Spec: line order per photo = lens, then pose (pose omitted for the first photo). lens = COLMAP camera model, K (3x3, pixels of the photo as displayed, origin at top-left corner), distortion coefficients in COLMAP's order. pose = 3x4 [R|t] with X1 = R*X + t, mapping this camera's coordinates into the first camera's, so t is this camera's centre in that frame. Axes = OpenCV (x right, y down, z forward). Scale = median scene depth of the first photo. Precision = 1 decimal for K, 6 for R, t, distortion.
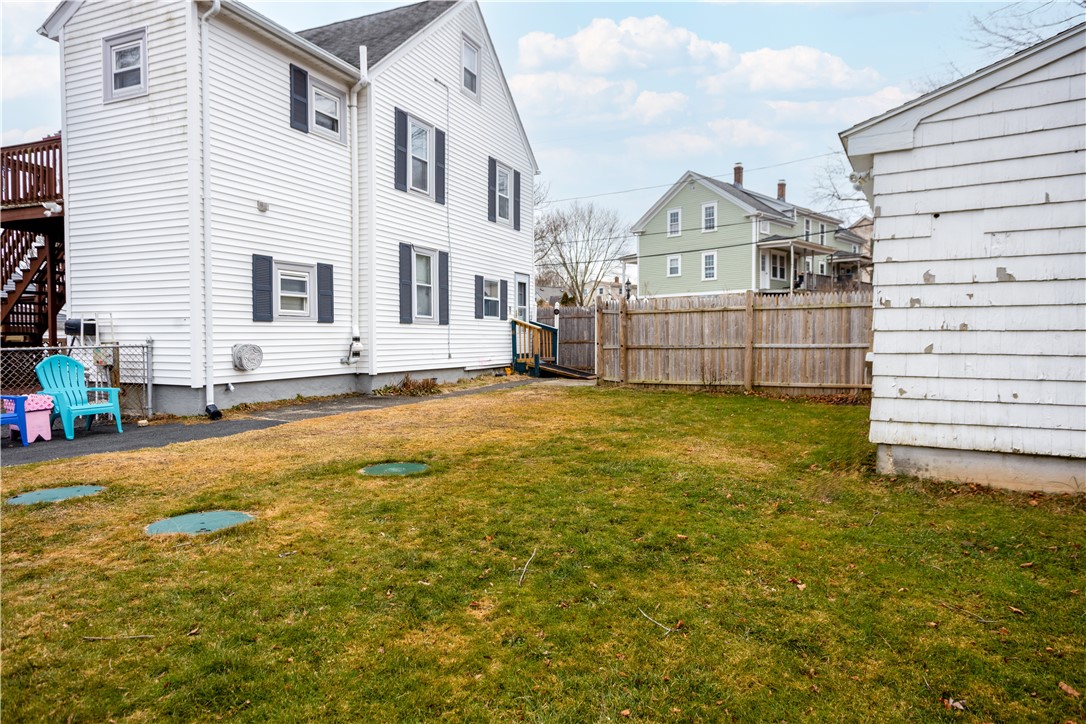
lens RADIAL K [[688.1, 0, 544.9], [0, 688.1, 344.8], [0, 0, 1]] dist [0.000170, 0.000303]
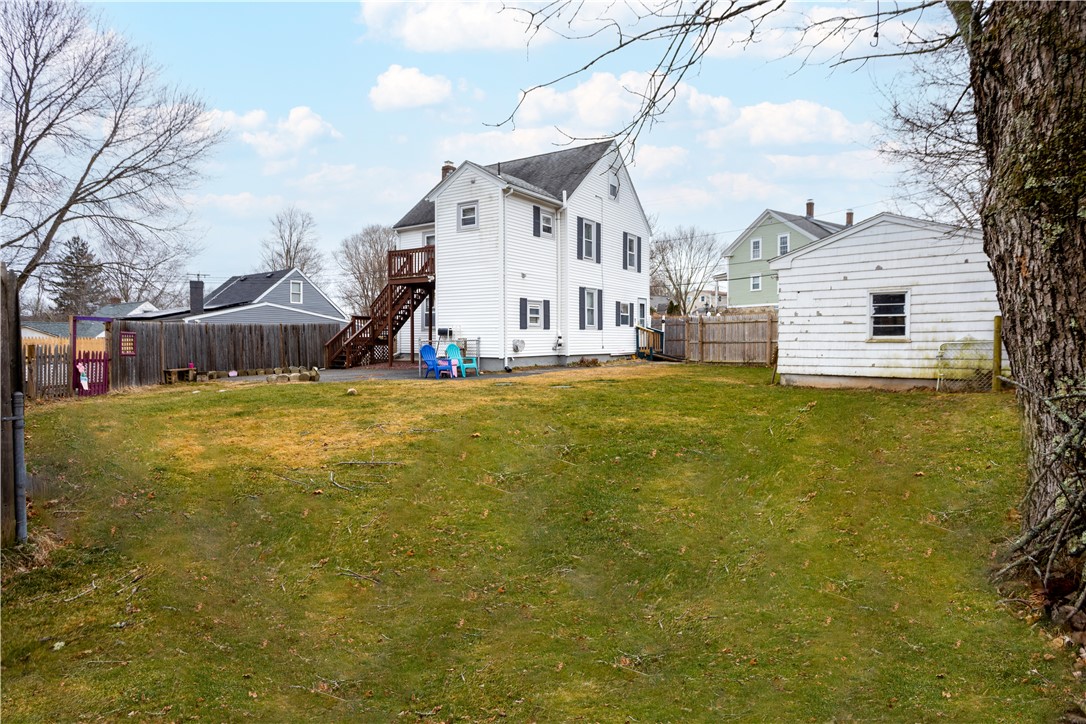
lens RADIAL K [[599.7, 0, 543.0], [0, 599.7, 362.0], [0, 0, 1]] dist [-0.060539, 0.000048]
pose [[0.983519, 0.005729, -0.180717, -0.009234], [-0.000736, 0.999616, 0.027686, 0.012729], [0.180806, -0.027097, 0.983145, -0.617745]]
